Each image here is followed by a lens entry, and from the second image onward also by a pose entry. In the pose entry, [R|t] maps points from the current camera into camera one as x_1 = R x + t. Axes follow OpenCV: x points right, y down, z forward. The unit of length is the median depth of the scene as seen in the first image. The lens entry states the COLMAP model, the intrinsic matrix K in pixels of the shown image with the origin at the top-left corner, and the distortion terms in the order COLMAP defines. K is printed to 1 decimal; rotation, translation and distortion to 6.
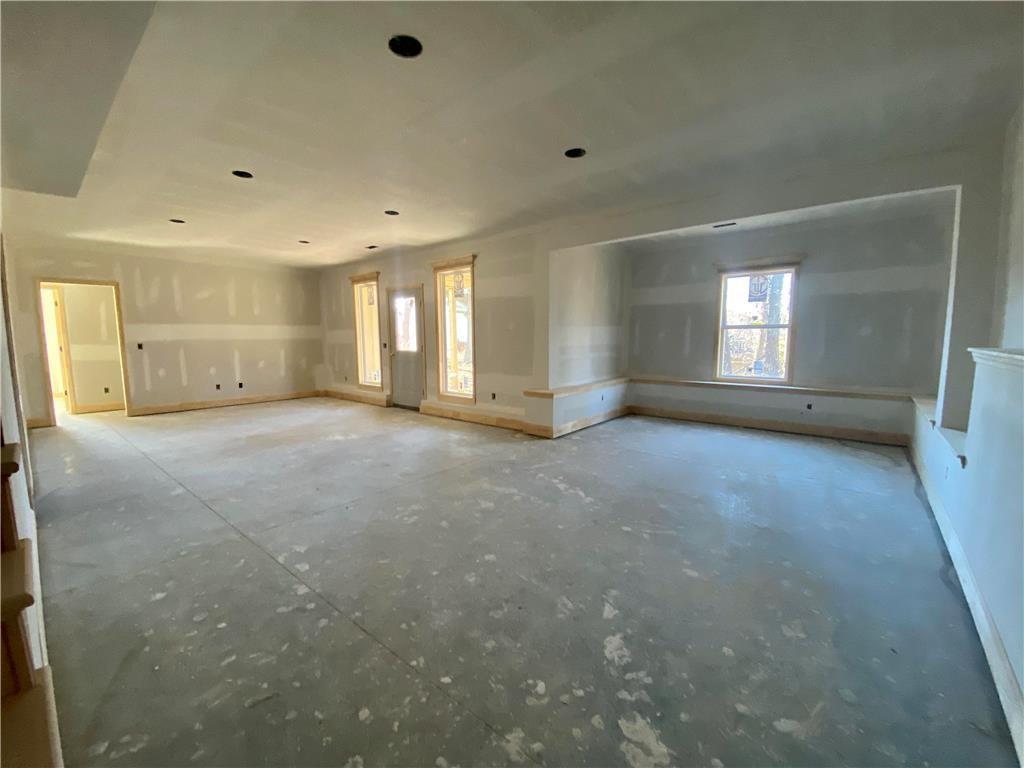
lens RADIAL K [[417.5, 0, 512.0], [0, 417.5, 384.0], [0, 0, 1]] dist [0.021309, -0.020767]
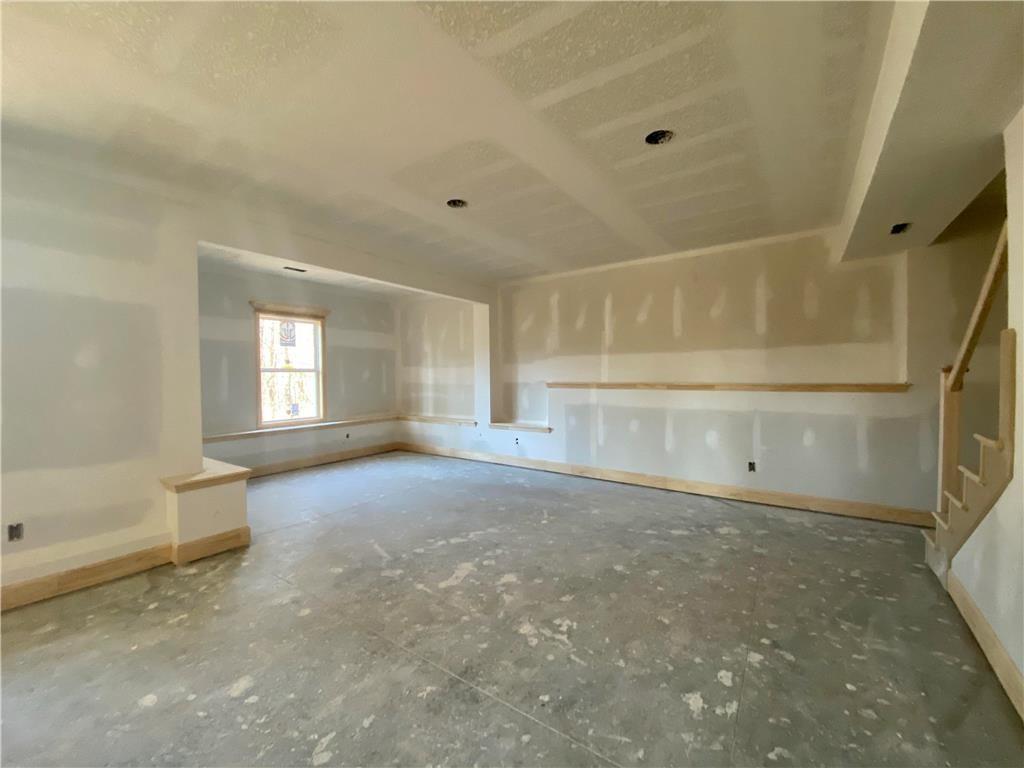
lens RADIAL K [[417.5, 0, 512.0], [0, 417.5, 384.0], [0, 0, 1]] dist [0.021309, -0.020767]
pose [[-0.101302, -0.018520, 0.994683, -0.752023], [0.119814, 0.992322, 0.030678, -0.105340], [-0.987615, 0.122285, -0.098305, 0.864241]]
